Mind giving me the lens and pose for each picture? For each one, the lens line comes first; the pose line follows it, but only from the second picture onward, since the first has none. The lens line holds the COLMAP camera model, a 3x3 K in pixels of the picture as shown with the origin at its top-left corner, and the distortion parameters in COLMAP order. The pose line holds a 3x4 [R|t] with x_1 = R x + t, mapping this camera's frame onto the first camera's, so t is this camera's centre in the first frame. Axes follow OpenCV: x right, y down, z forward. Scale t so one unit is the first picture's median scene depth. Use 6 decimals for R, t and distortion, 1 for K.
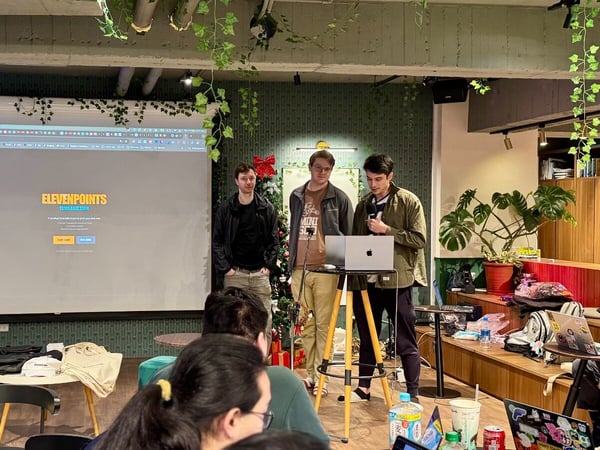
lens RADIAL K [[665.6, 0, 240.7], [0, 665.6, 235.1], [0, 0, 1]] dist [0.021880, 0.000000]
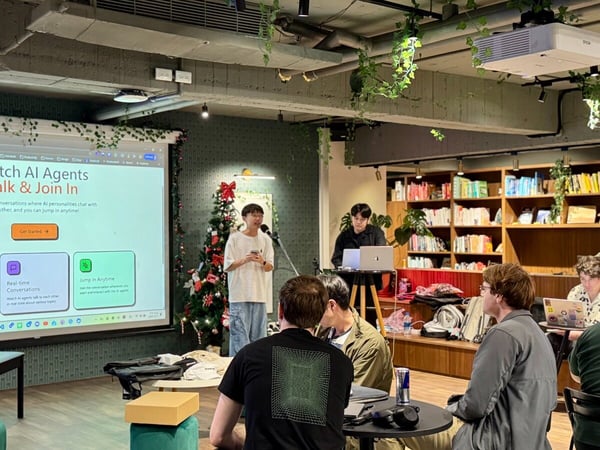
lens RADIAL K [[703.1, 0, 185.1], [0, 703.1, 234.8], [0, 0, 1]] dist [-0.000664, 0.000000]
pose [[0.908350, -0.011451, 0.418054, -0.512582], [0.025448, 0.999286, -0.027923, 0.001062], [-0.417436, 0.036002, 0.907993, -0.034979]]
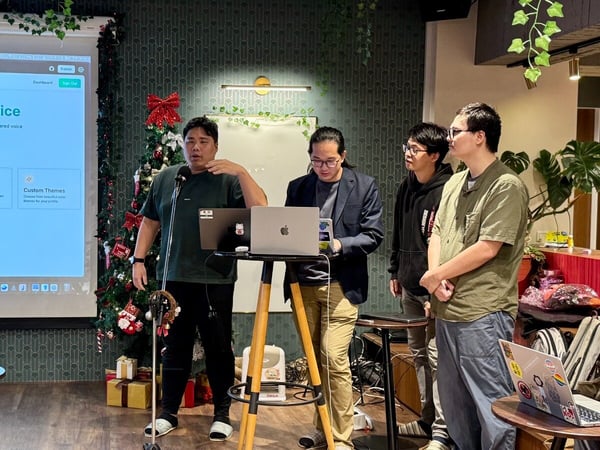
lens RADIAL K [[818.1, 0, 239.3], [0, 818.1, 241.3], [0, 0, 1]] dist [0.043363, 0.000000]
pose [[0.999673, 0.010781, -0.023192, 0.130380], [-0.010023, 0.999420, 0.032534, 0.003733], [0.023529, -0.032291, 0.999202, 0.151719]]
